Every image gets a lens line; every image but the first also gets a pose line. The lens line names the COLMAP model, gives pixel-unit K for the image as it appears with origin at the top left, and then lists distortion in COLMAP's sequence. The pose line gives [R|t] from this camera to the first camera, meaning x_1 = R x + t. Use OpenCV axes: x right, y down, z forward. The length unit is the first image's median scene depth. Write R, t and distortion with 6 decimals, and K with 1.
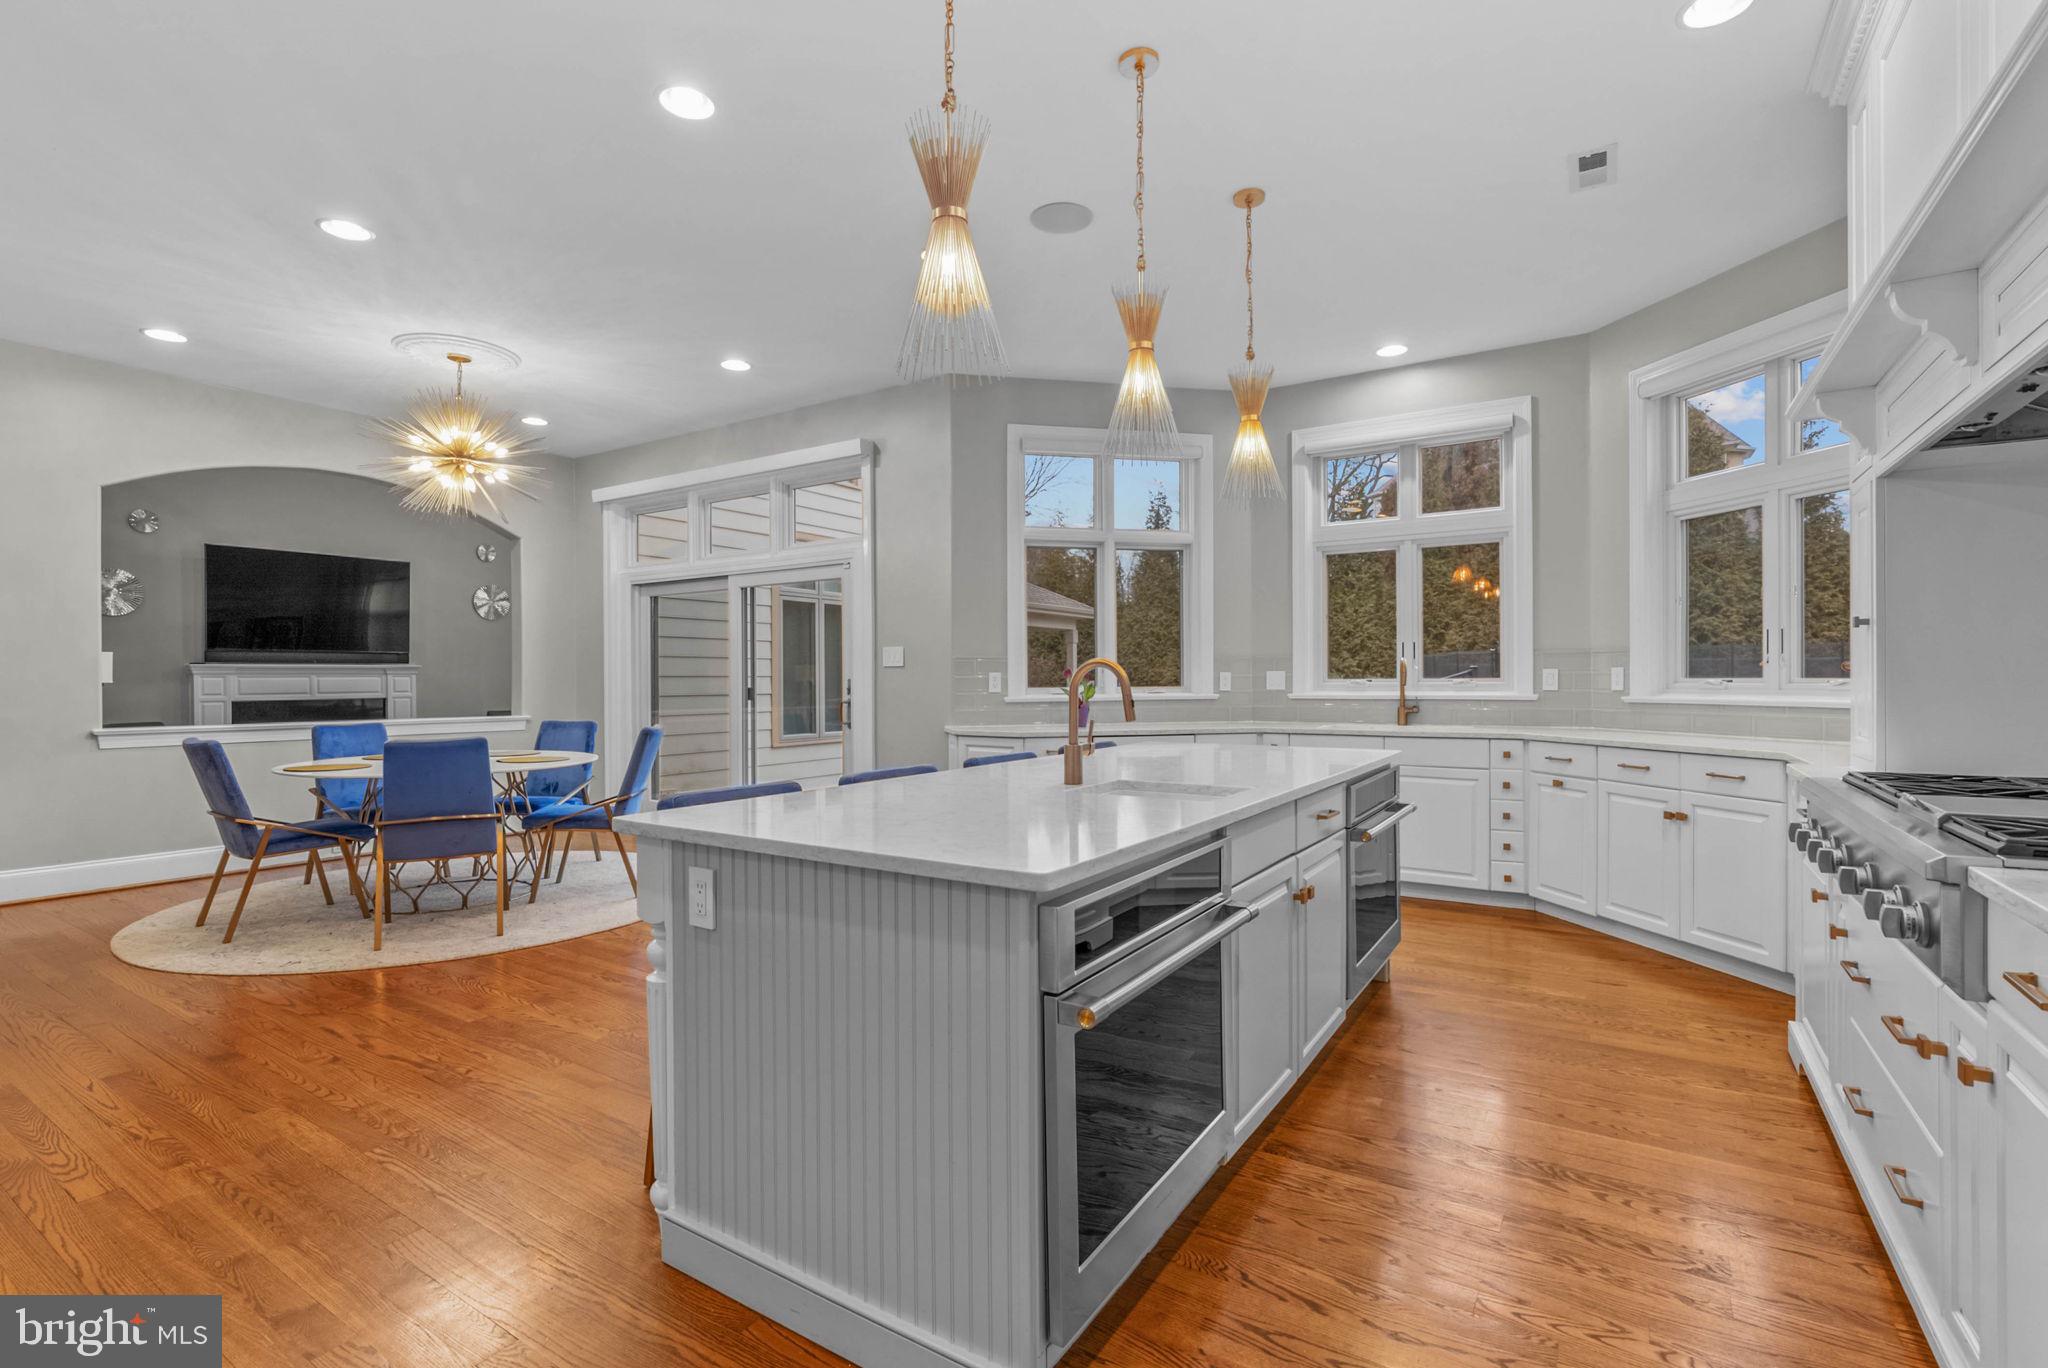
lens RADIAL K [[940.7, 0, 1029.6], [0, 940.7, 682.7], [0, 0, 1]] dist [-0.008134, 0.003259]
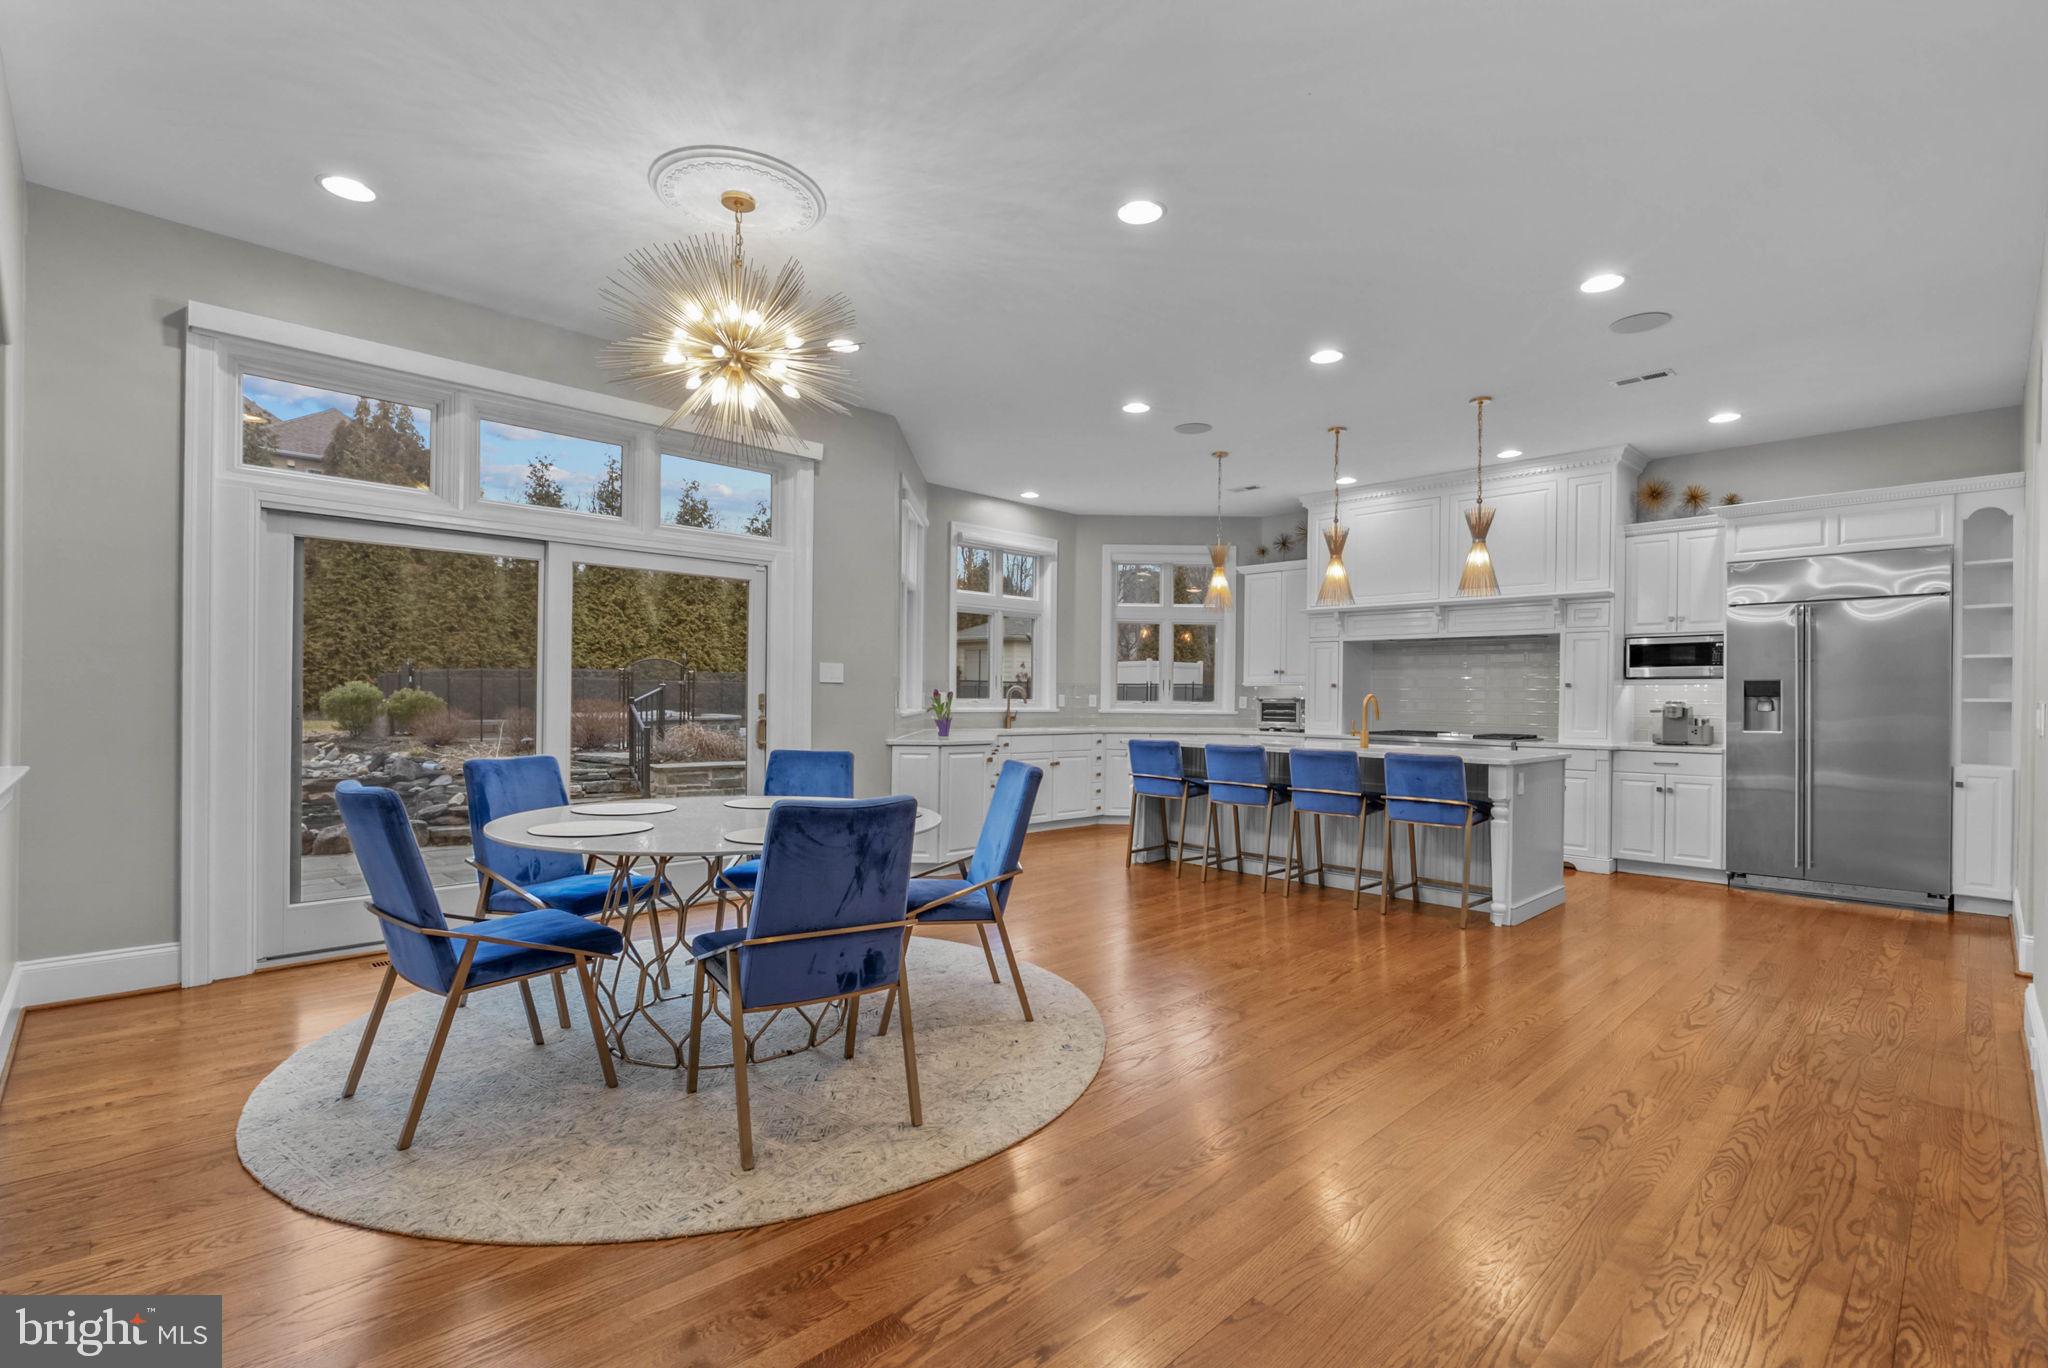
lens RADIAL K [[940.7, 0, 1034.2], [0, 940.7, 698.9], [0, 0, 1]] dist [-0.008134, 0.003259]
pose [[0.215531, 0.006579, 0.976475, -1.082730], [-0.009830, 0.999941, -0.004568, 0.002464], [-0.976448, -0.008614, 0.215583, 0.585468]]
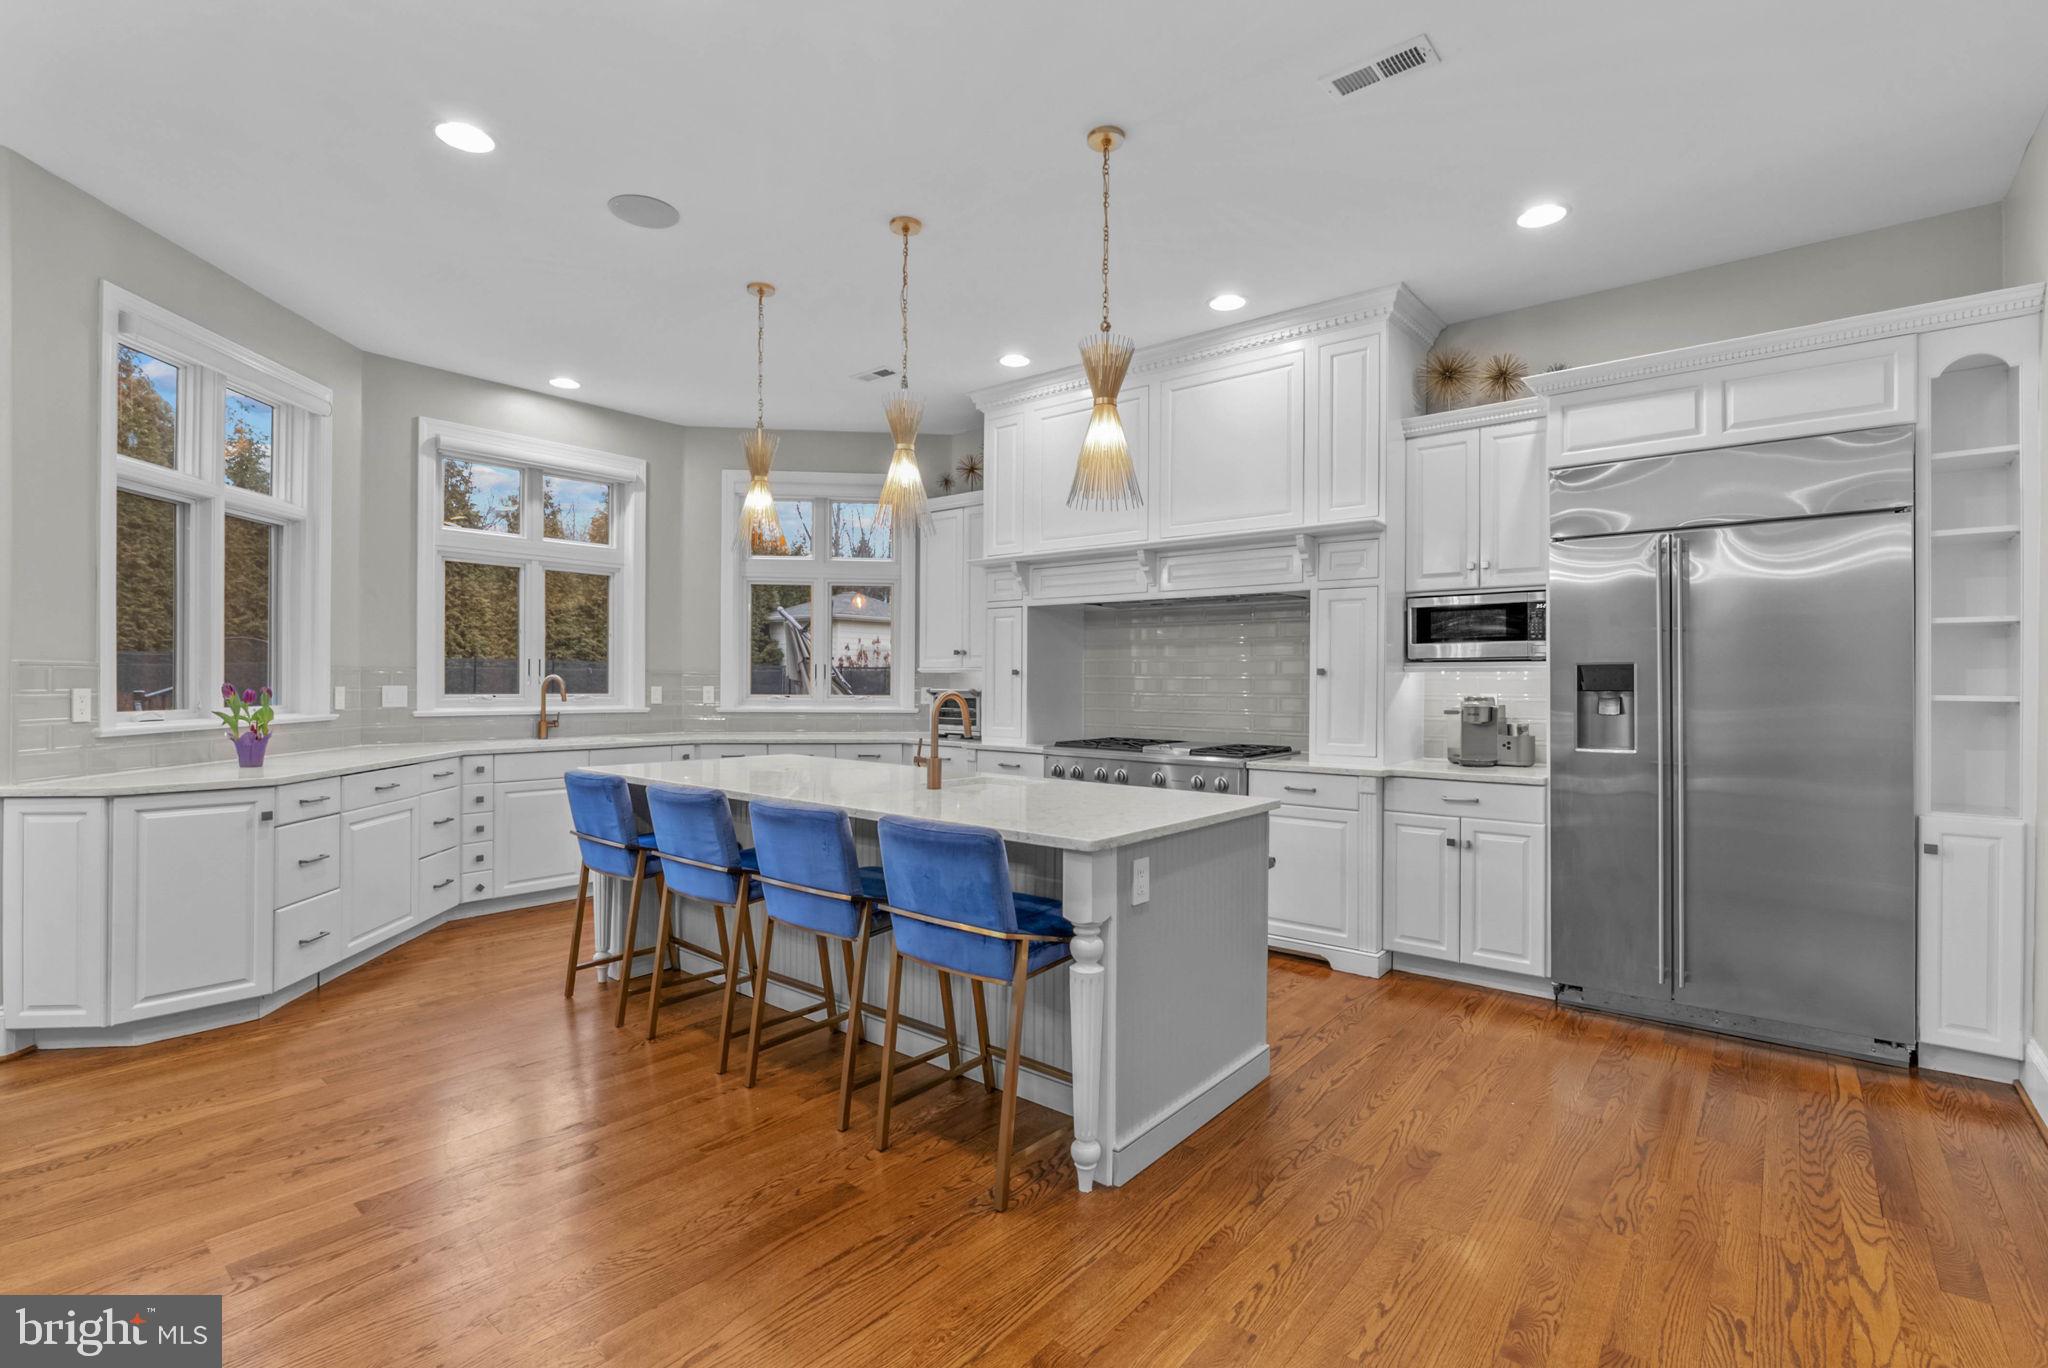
lens RADIAL K [[940.7, 0, 1037.4], [0, 940.7, 678.2], [0, 0, 1]] dist [-0.008134, 0.003259]
pose [[0.103567, 0.009415, 0.994578, -0.550320], [-0.003853, 0.999951, -0.009065, -0.014227], [-0.994615, -0.002894, 0.103599, 0.330688]]
